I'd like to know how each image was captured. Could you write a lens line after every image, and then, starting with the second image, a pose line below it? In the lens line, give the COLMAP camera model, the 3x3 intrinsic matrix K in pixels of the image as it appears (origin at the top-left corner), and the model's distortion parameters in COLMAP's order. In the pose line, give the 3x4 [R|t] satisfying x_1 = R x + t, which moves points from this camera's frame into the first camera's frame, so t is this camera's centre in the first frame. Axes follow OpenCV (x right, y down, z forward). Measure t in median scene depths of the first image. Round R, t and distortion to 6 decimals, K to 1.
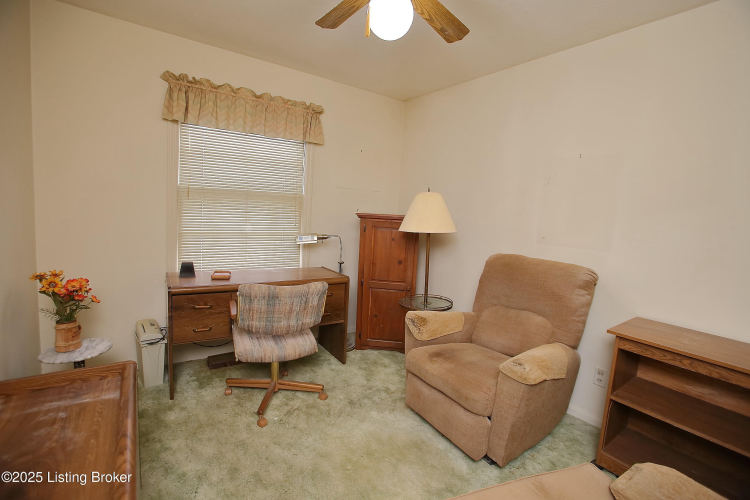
lens RADIAL K [[341.1, 0, 372.8], [0, 341.1, 251.0], [0, 0, 1]] dist [-0.062110, 0.017806]
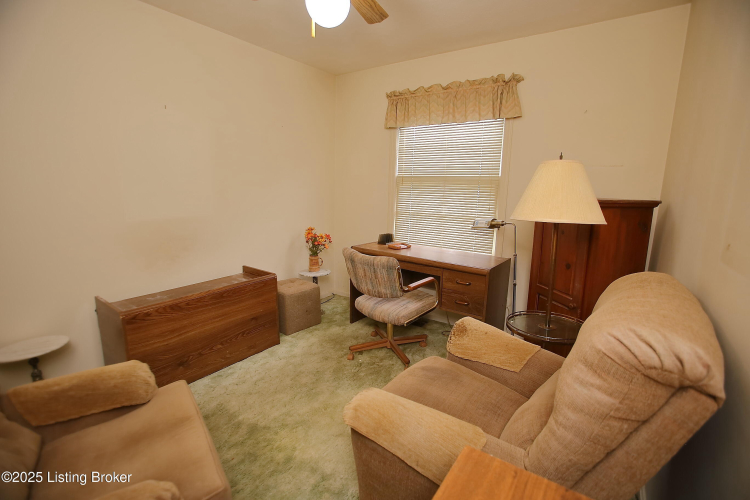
lens RADIAL K [[341.1, 0, 372.2], [0, 341.1, 247.9], [0, 0, 1]] dist [-0.062110, 0.017806]
pose [[0.341576, 0.121512, -0.931966, 0.640409], [-0.112683, 0.989749, 0.087746, -0.020175], [0.933074, 0.075045, 0.351767, 0.434609]]
